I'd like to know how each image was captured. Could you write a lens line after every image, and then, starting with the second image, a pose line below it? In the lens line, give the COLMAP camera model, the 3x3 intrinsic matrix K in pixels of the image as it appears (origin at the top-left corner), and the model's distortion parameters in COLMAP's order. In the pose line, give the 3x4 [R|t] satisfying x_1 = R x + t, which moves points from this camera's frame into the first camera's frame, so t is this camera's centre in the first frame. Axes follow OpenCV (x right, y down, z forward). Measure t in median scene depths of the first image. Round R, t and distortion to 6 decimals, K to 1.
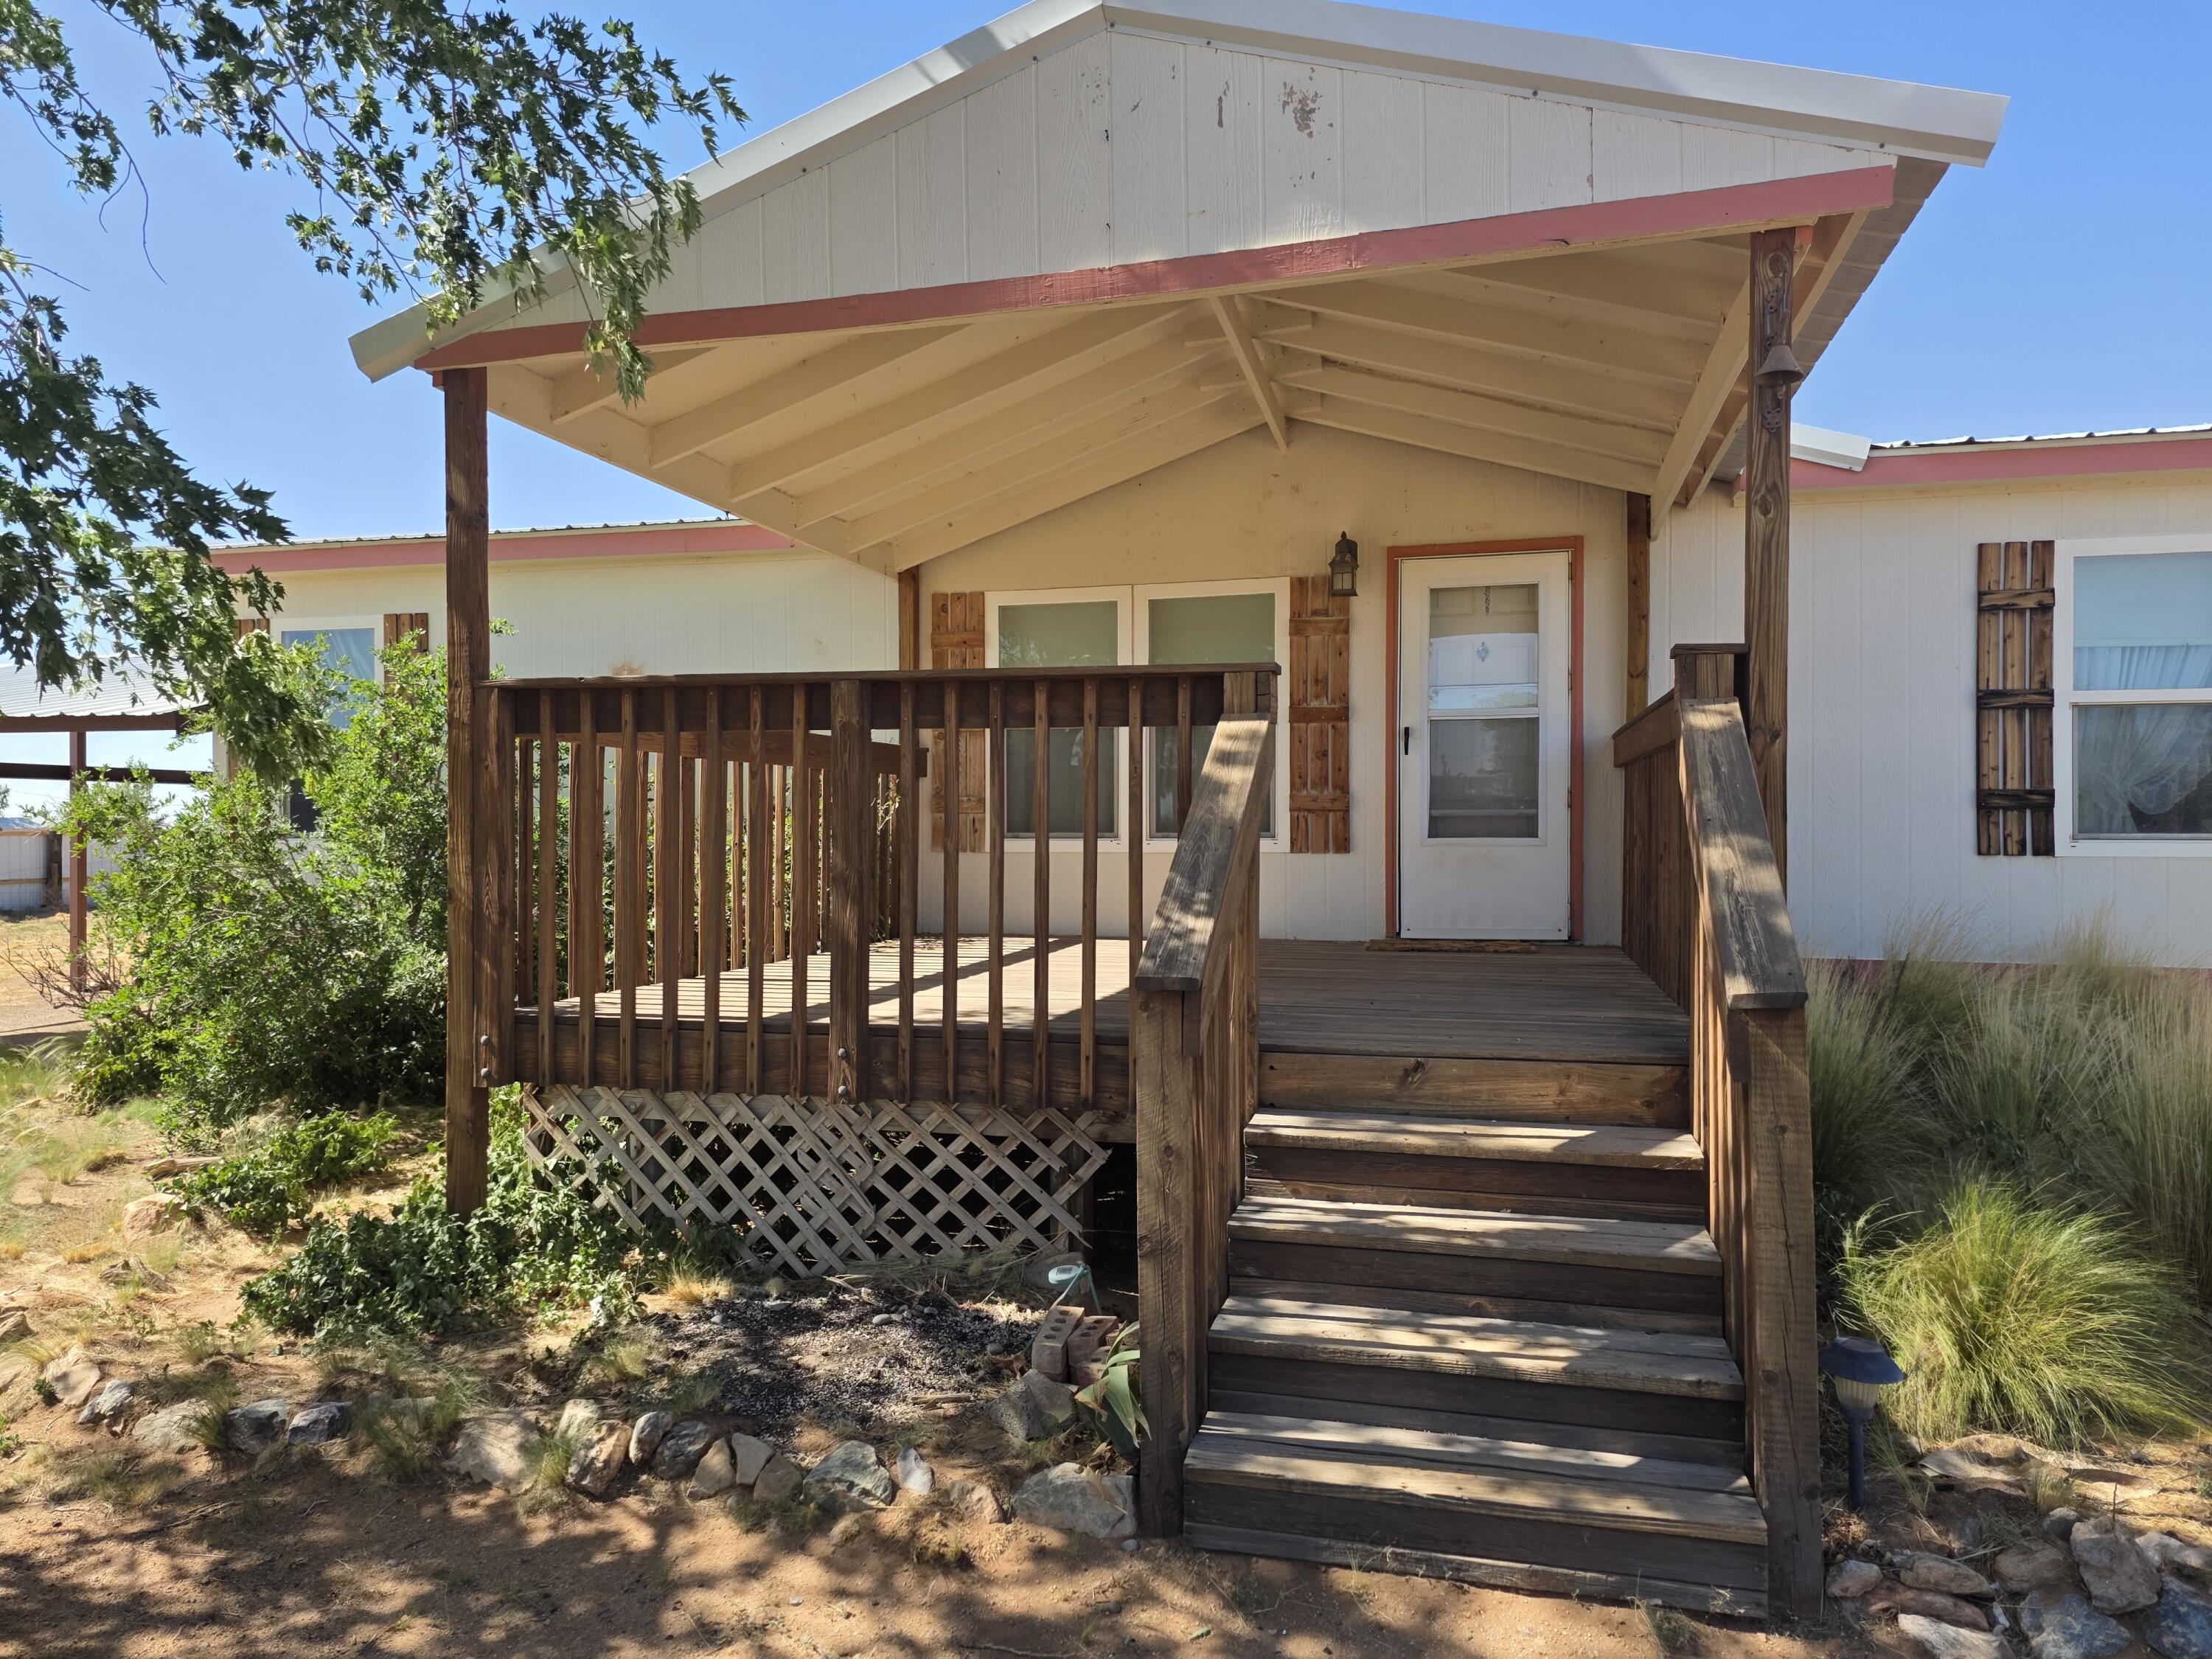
lens RADIAL K [[1455.8, 0, 1106.0], [0, 1455.8, 829.5], [0, 0, 1]] dist [0.023069, 0.001675]
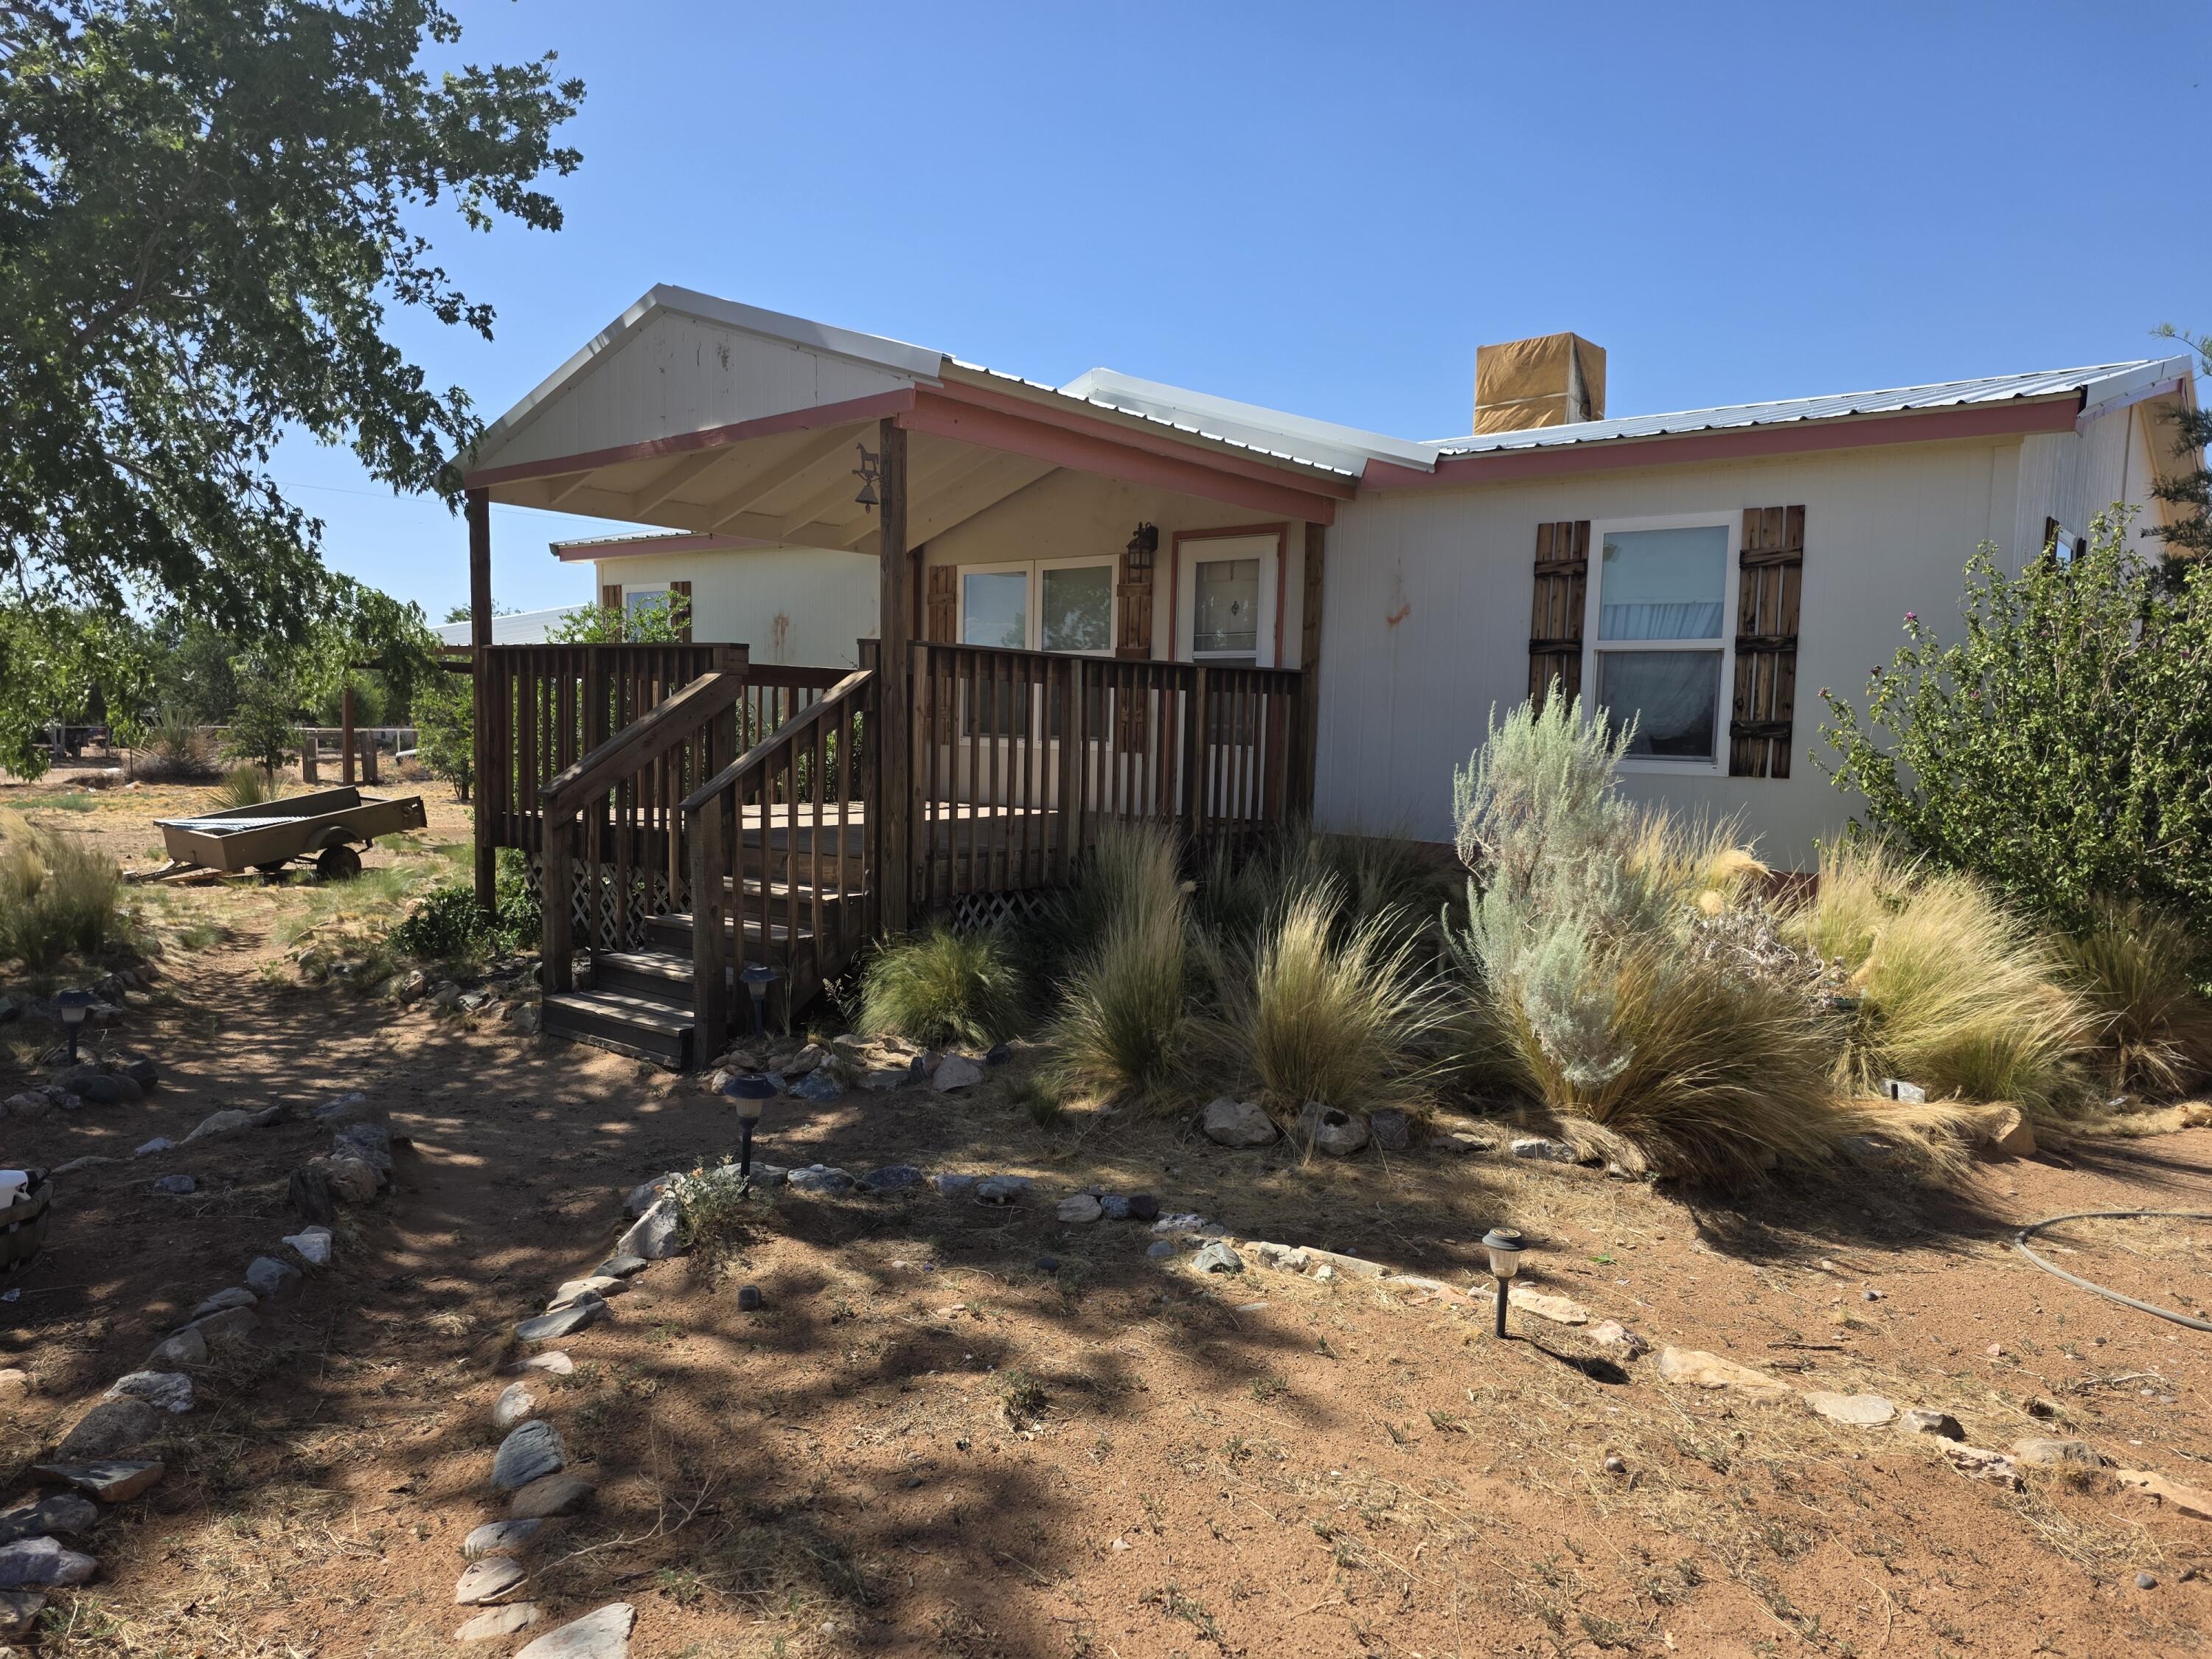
lens RADIAL K [[1521.3, 0, 1106.0], [0, 1521.3, 829.5], [0, 0, 1]] dist [0.003035, 0.000147]
pose [[0.919062, 0.041133, -0.391961, 0.782418], [-0.020126, 0.998139, 0.057556, 0.000829], [0.393599, -0.045009, 0.918180, -0.368648]]
